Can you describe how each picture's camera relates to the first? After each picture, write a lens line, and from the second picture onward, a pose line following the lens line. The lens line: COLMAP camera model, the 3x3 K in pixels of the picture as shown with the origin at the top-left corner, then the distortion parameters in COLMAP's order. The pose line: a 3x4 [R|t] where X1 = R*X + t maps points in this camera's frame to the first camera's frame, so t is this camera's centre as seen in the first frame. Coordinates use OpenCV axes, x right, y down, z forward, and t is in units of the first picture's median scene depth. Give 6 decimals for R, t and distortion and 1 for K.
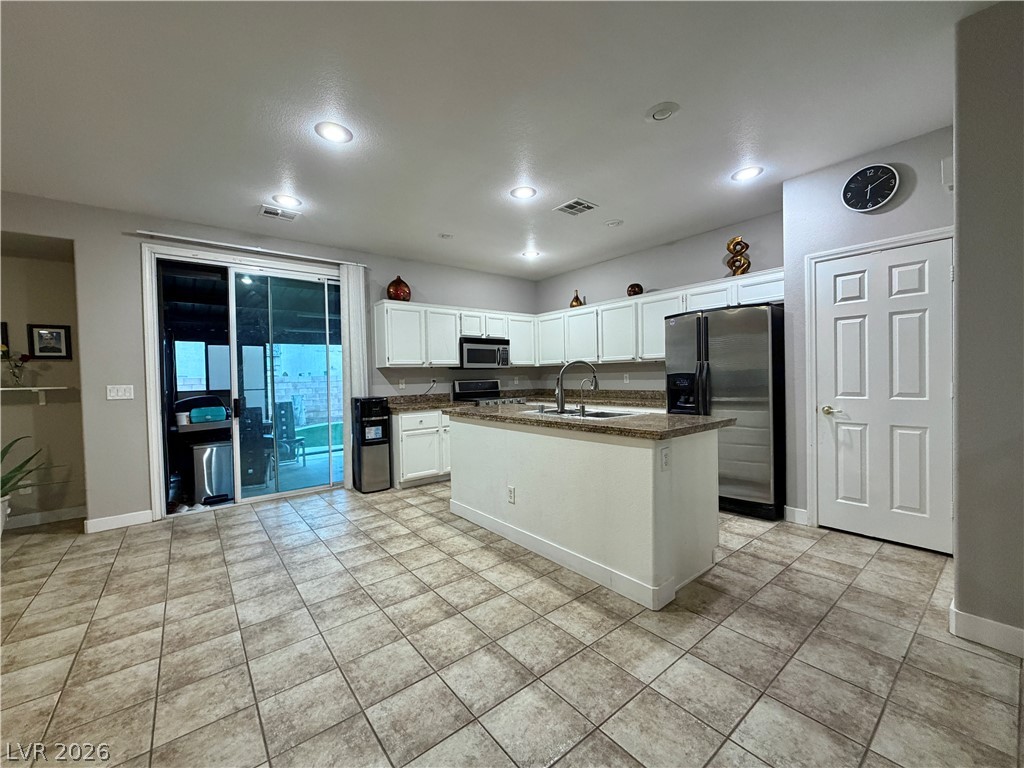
lens RADIAL K [[407.4, 0, 507.2], [0, 407.4, 383.7], [0, 0, 1]] dist [0.000046, 0.000015]
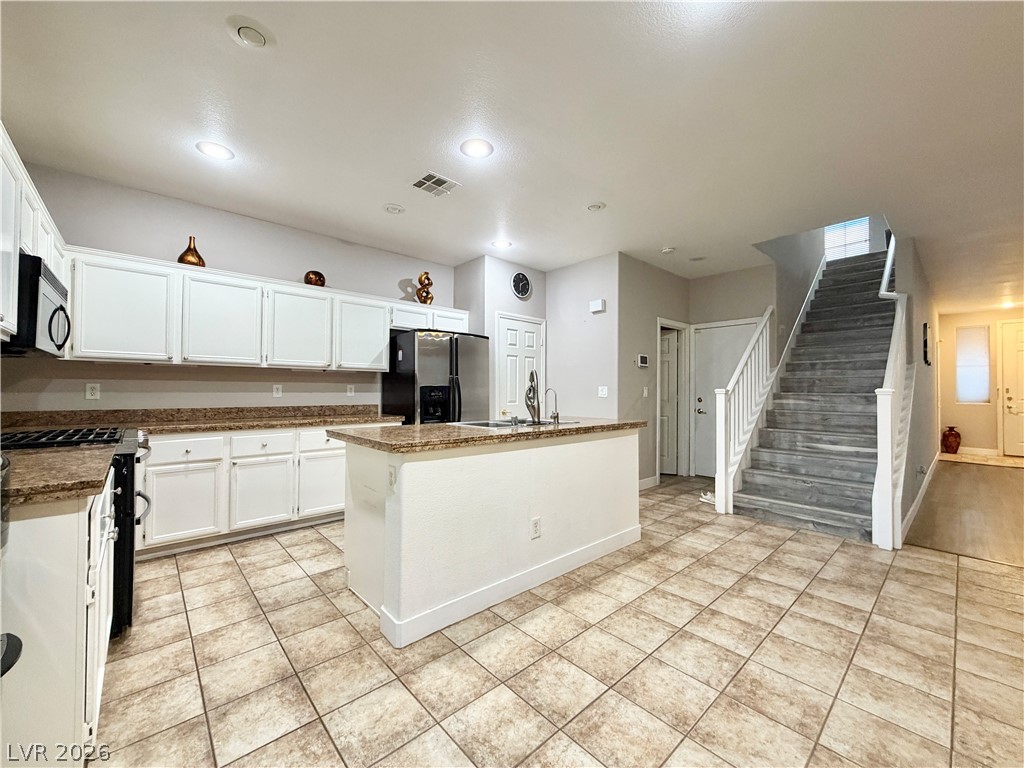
lens RADIAL K [[407.4, 0, 511.0], [0, 407.4, 386.2], [0, 0, 1]] dist [0.000046, 0.000015]
pose [[-0.064837, 0.034547, 0.997298, -1.084620], [0.014209, 0.999331, -0.033694, 0.023237], [-0.997795, 0.011986, -0.065285, 1.480213]]
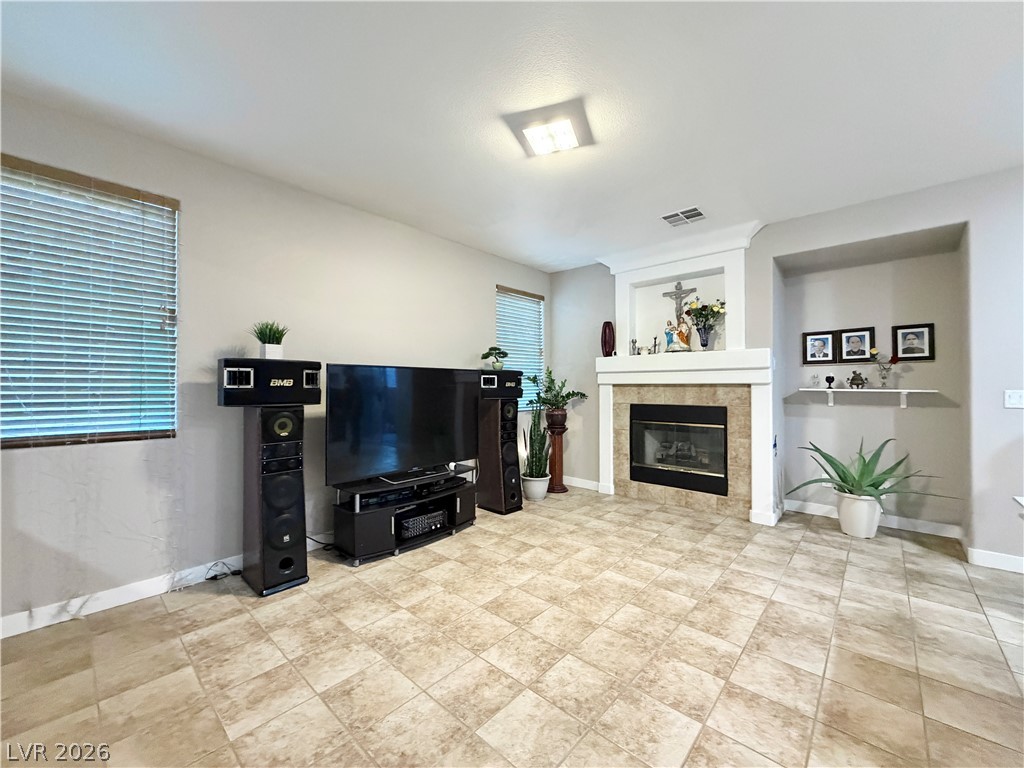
lens RADIAL K [[407.4, 0, 507.2], [0, 407.4, 382.7], [0, 0, 1]] dist [0.000046, 0.000015]
pose [[0.166587, 0.015658, -0.985902, -0.298908], [-0.017287, 0.999767, 0.012957, -0.003266], [0.985875, 0.014885, 0.166819, -0.086578]]
